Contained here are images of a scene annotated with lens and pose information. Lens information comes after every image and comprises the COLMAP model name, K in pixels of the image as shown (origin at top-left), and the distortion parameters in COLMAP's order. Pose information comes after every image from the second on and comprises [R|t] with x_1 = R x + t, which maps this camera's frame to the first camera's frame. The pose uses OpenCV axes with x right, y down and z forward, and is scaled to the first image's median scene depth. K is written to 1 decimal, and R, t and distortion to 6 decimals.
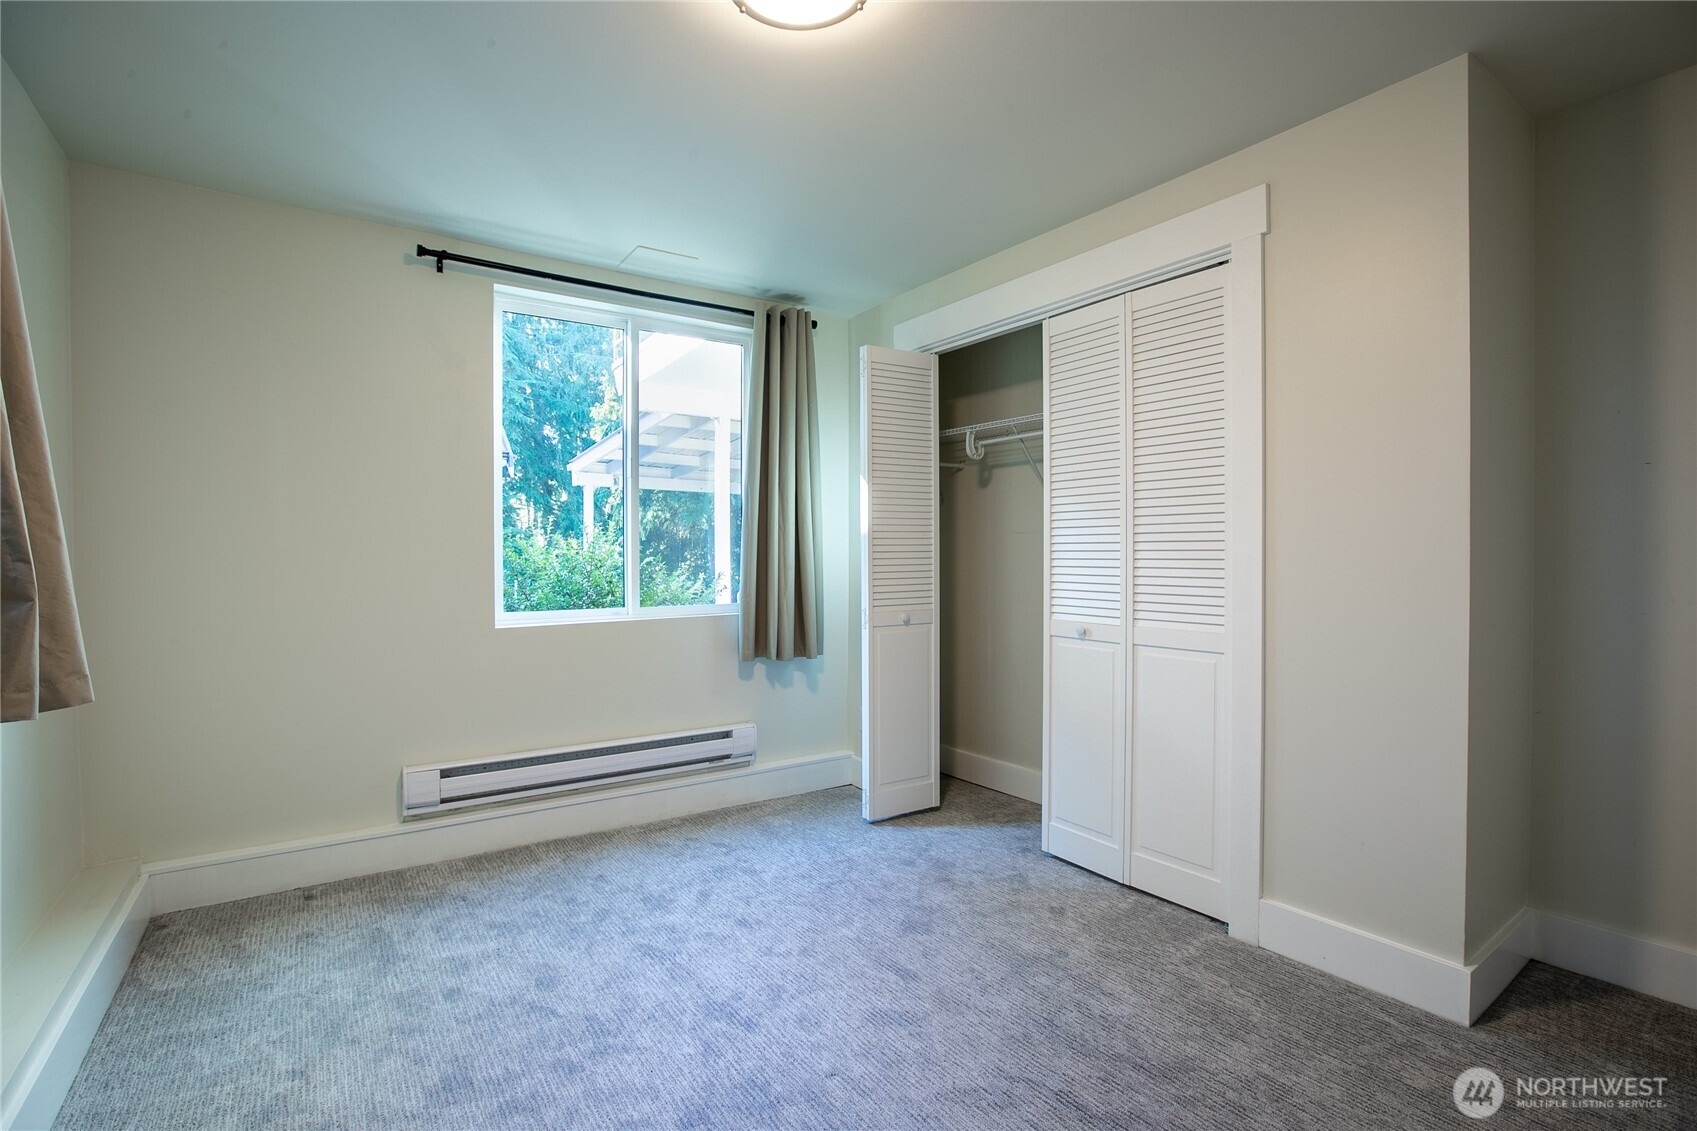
lens RADIAL K [[775.5, 0, 843.0], [0, 775.5, 550.0], [0, 0, 1]] dist [-0.046988, 0.015798]
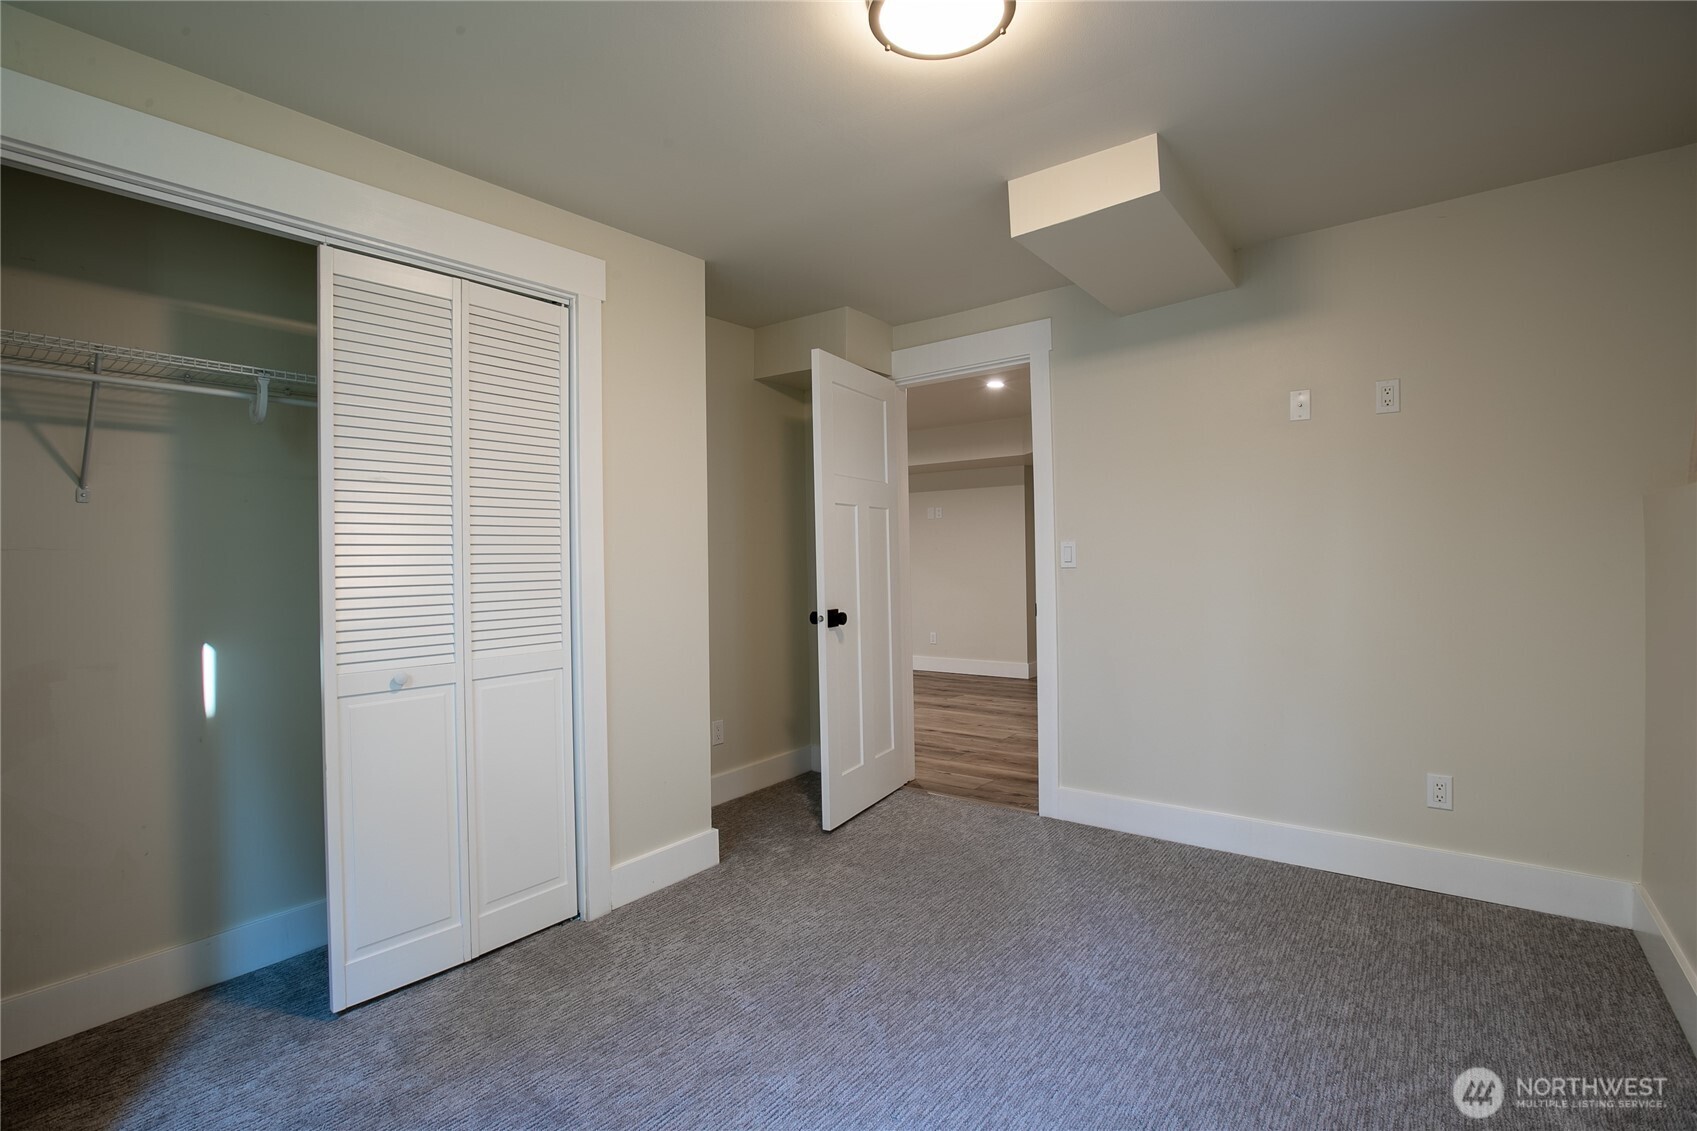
lens RADIAL K [[775.5, 0, 843.0], [0, 775.5, 550.0], [0, 0, 1]] dist [-0.046988, 0.015798]
pose [[-0.284054, 0.019754, 0.958605, -0.586053], [0.015834, 0.999748, -0.015910, -0.005506], [-0.958677, 0.010659, -0.284296, 0.840799]]
